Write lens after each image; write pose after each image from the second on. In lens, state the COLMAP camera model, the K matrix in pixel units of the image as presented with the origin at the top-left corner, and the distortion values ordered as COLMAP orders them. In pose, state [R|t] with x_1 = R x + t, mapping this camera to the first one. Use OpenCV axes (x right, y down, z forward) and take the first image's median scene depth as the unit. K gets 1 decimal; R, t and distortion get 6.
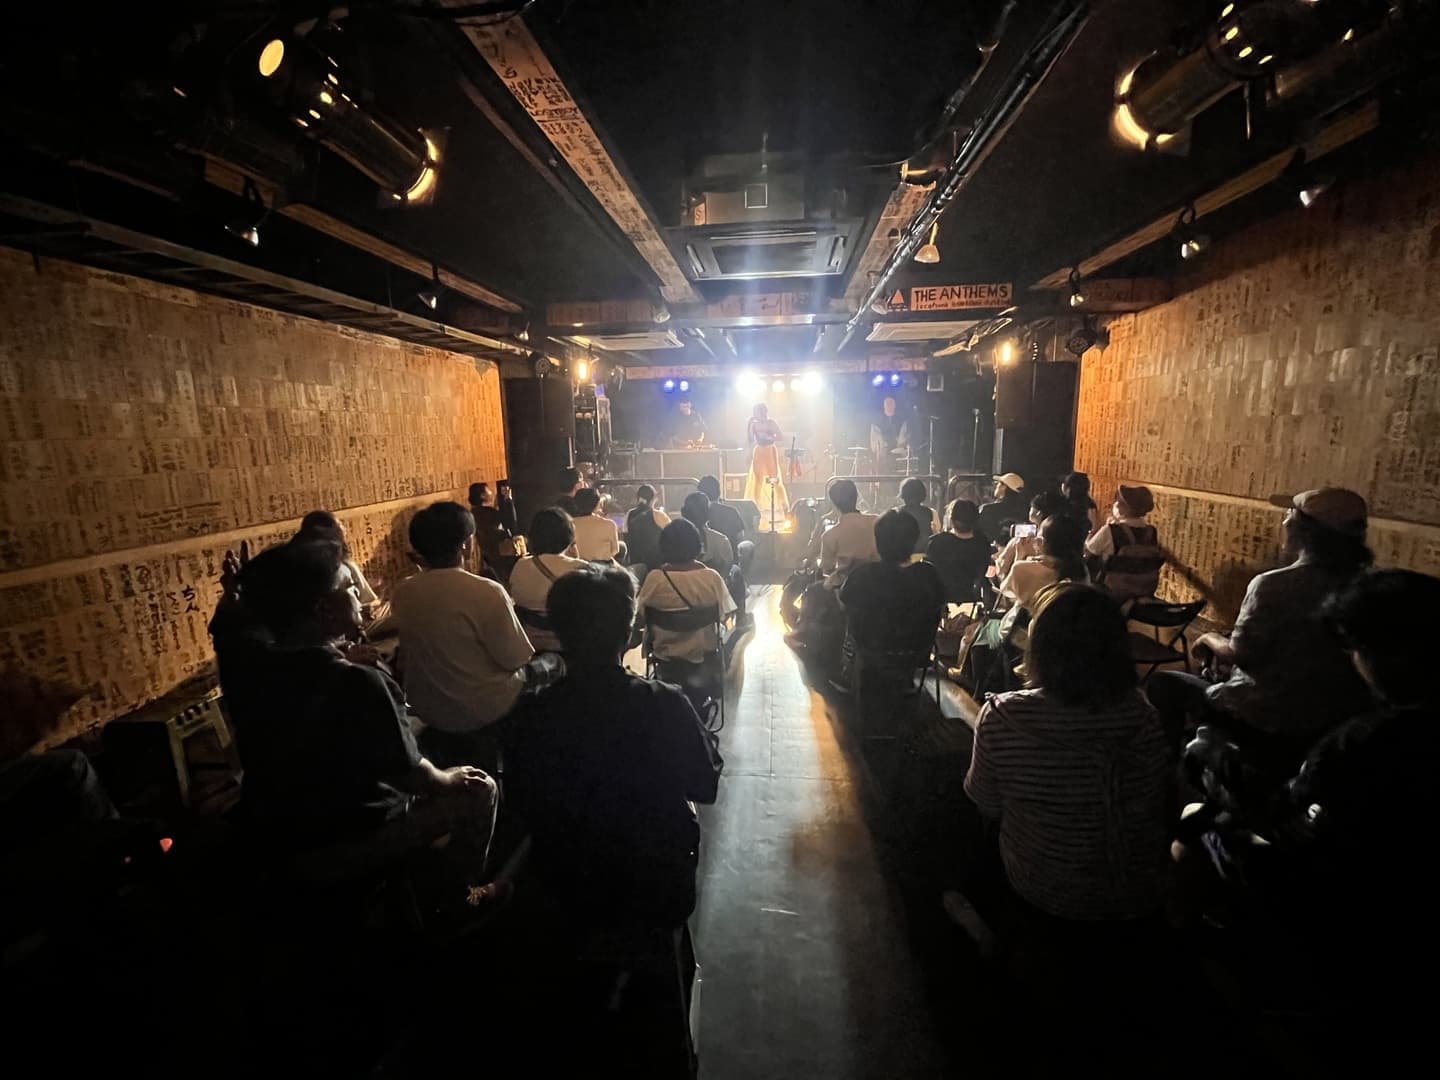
lens RADIAL K [[600.5, 0, 720.0], [0, 600.5, 540.0], [0, 0, 1]] dist [-0.001180, -0.000042]
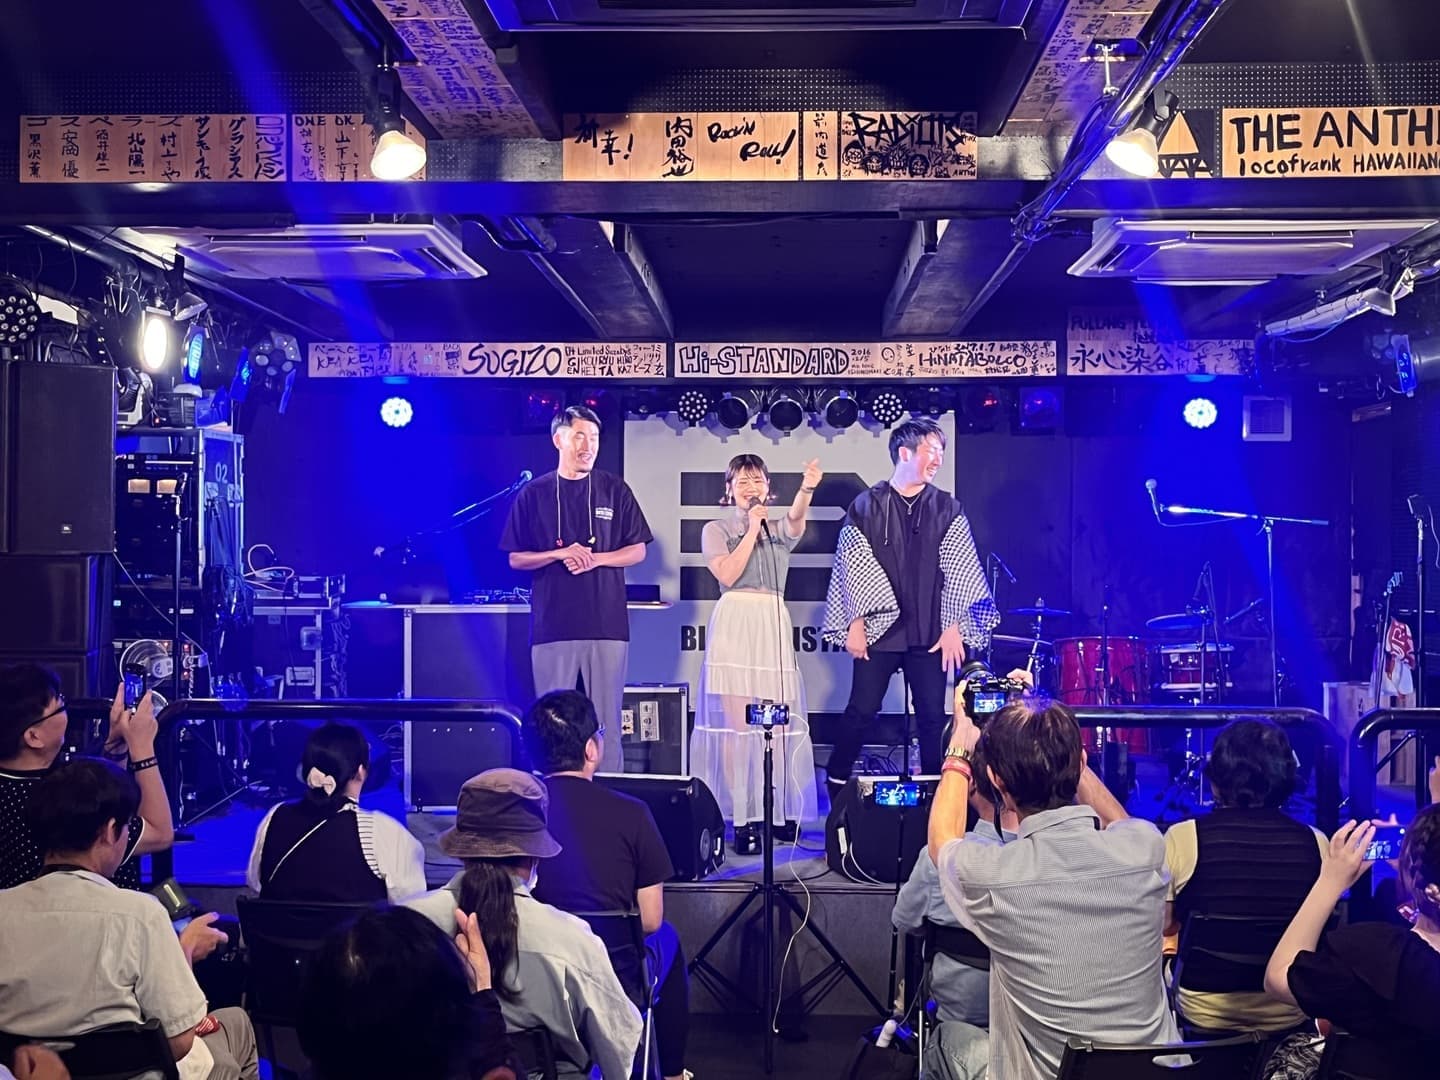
lens RADIAL K [[1733.7, 0, 720.0], [0, 1733.7, 540.0], [0, 0, 1]] dist [0.028367, -0.059379]
pose [[0.997767, 0.023263, 0.062614, 0.009753], [-0.011600, 0.983497, -0.180554, -0.035696], [-0.065781, 0.179424, 0.981570, 0.175929]]
